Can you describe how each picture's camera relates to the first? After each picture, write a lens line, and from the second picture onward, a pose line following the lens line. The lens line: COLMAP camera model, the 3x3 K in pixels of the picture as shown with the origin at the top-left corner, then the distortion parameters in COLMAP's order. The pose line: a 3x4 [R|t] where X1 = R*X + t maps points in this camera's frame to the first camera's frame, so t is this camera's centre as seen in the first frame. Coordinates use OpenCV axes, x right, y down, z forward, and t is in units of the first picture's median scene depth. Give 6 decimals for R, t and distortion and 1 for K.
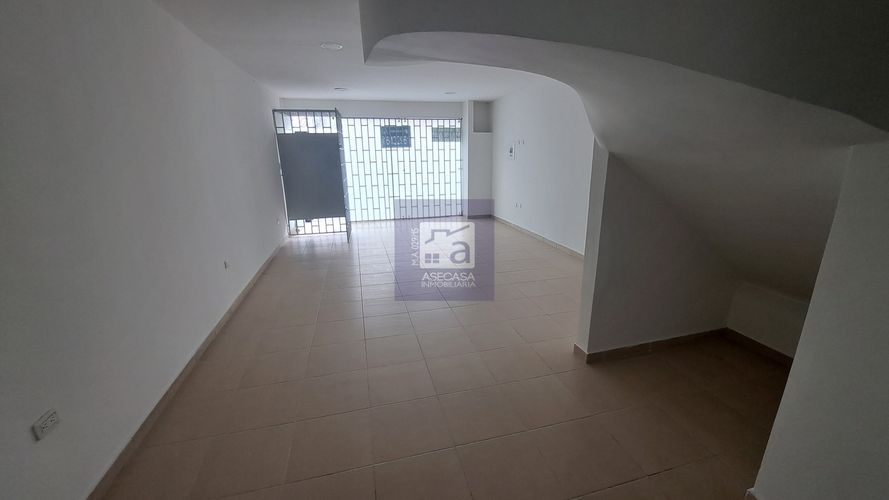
lens RADIAL K [[360.4, 0, 444.8], [0, 360.4, 251.4], [0, 0, 1]] dist [-0.008601, -0.001919]
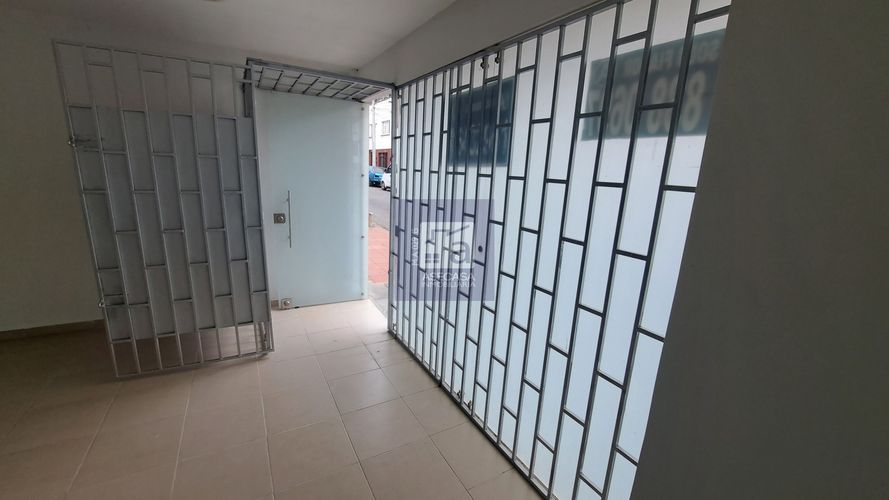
lens RADIAL K [[360.4, 0, 450.9], [0, 360.4, 251.2], [0, 0, 1]] dist [-0.008601, -0.001919]
pose [[0.276434, 0.238676, -0.930923, 0.155039], [-0.305311, 0.940297, 0.150418, -0.294741], [0.911246, 0.242641, 0.332801, 1.017772]]
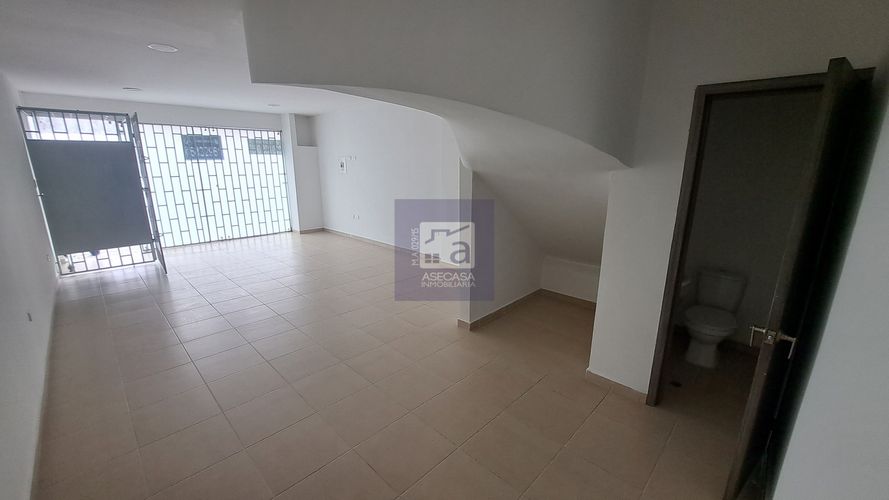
lens RADIAL K [[360.4, 0, 446.3], [0, 360.4, 254.8], [0, 0, 1]] dist [-0.008601, -0.001919]
pose [[0.858472, -0.112267, 0.500421, -0.104481], [0.123643, 0.992271, 0.010501, 0.004096], [-0.497732, 0.052859, 0.865719, -0.036832]]
